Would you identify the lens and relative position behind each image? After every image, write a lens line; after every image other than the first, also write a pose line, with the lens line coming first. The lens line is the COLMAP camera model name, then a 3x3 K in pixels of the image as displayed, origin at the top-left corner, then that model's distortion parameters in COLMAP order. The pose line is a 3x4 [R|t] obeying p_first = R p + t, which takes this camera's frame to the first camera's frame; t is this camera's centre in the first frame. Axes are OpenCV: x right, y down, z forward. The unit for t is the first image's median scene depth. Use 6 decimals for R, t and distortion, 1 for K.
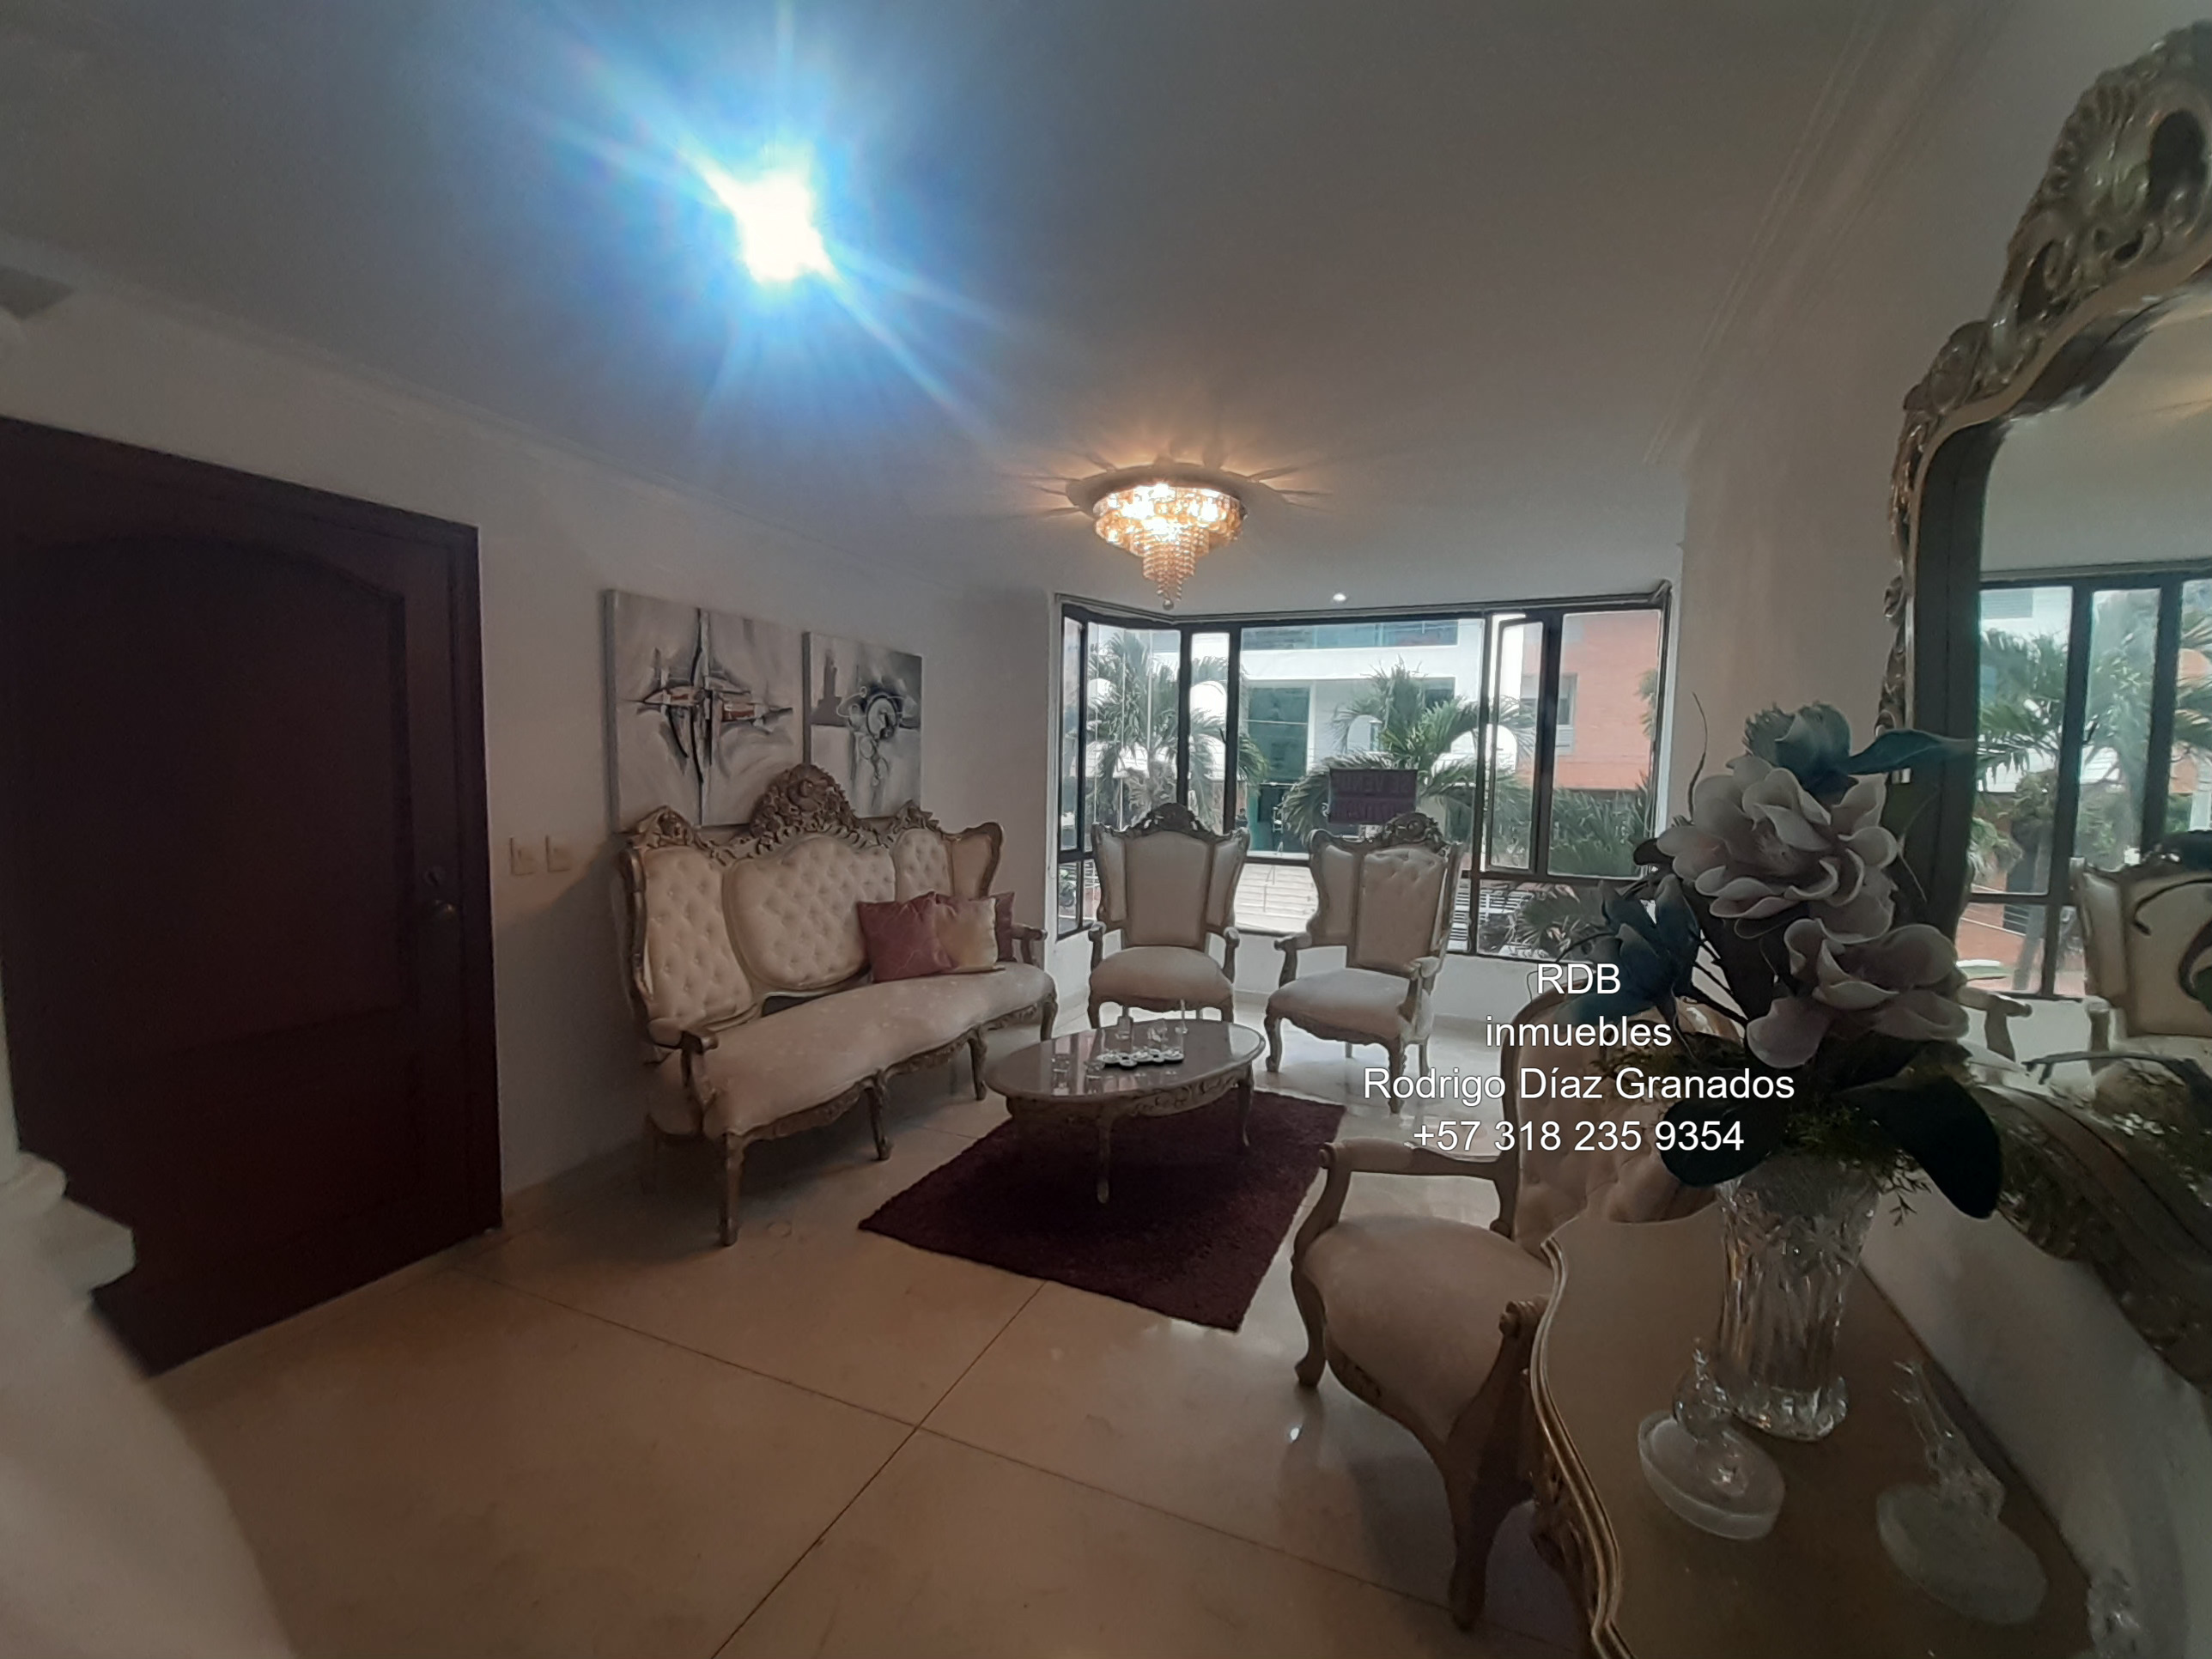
lens RADIAL K [[882.1, 0, 1109.8], [0, 882.1, 829.4], [0, 0, 1]] dist [-0.000551, -0.002073]
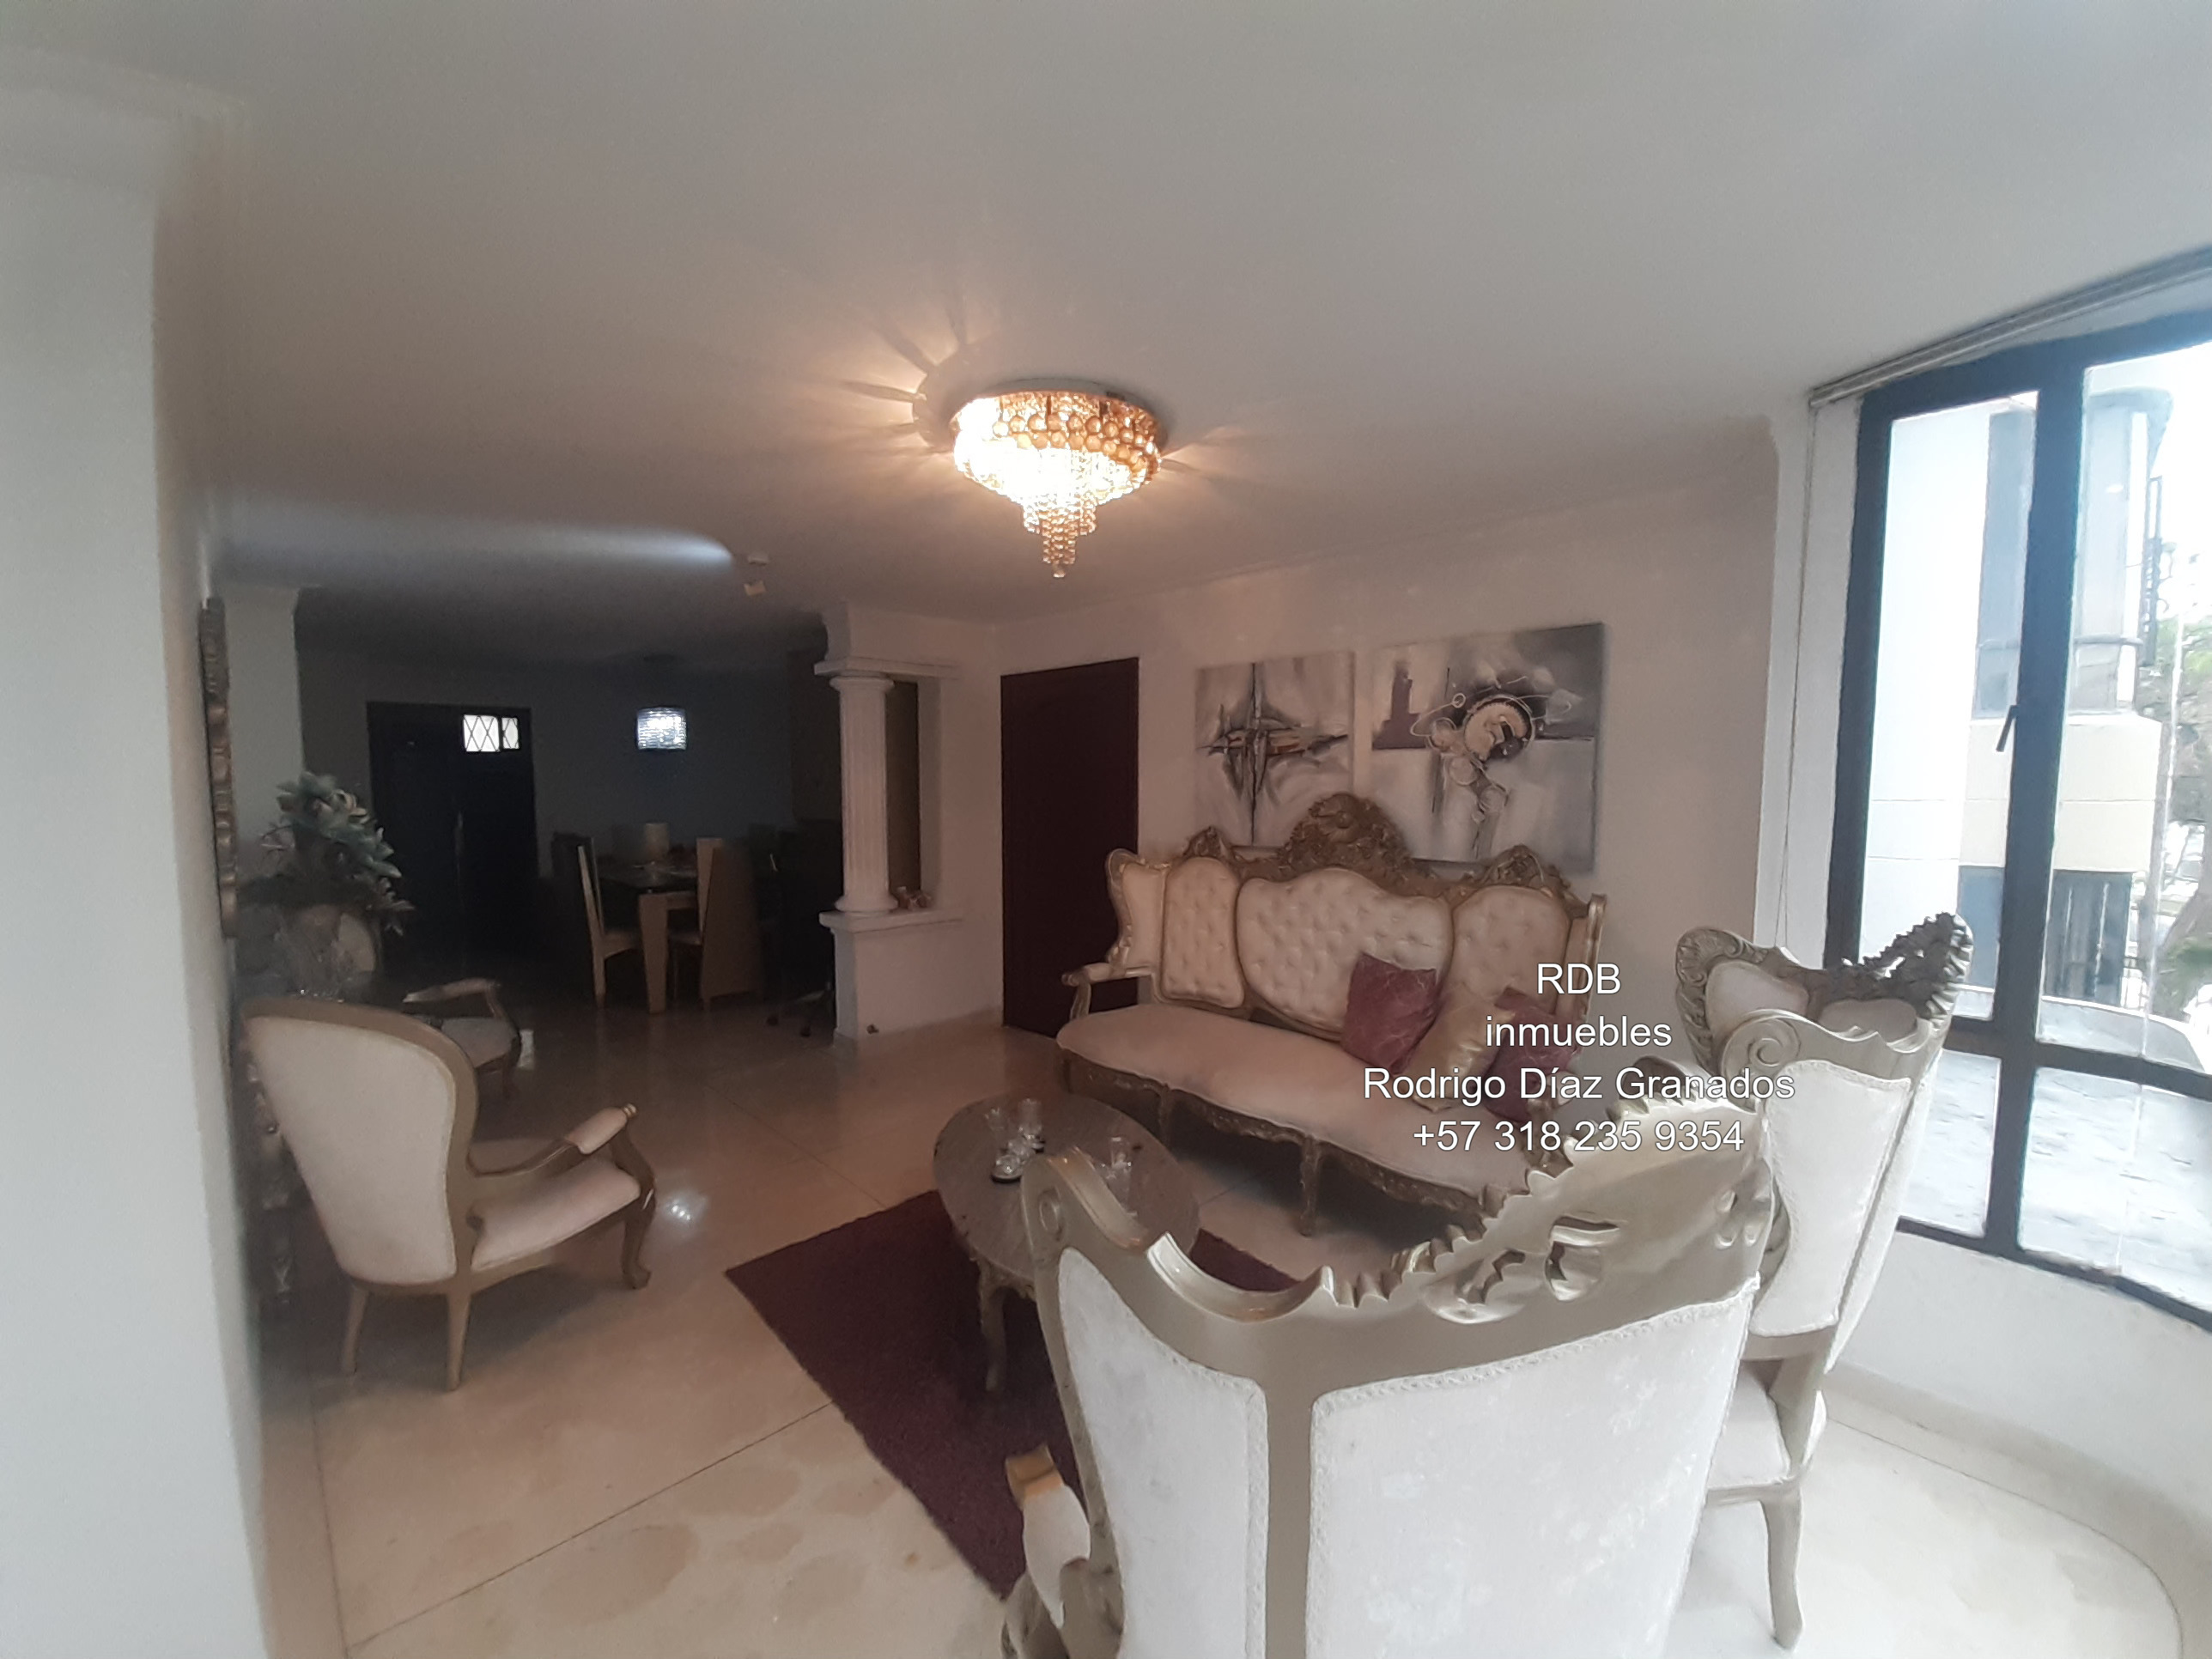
lens RADIAL K [[882.1, 0, 1107.4], [0, 882.1, 843.4], [0, 0, 1]] dist [-0.000551, -0.002073]
pose [[-0.412033, 0.040930, -0.910249, 0.558833], [-0.075840, 0.993984, 0.079025, -0.068164], [0.908007, 0.101594, -0.406450, 1.041436]]
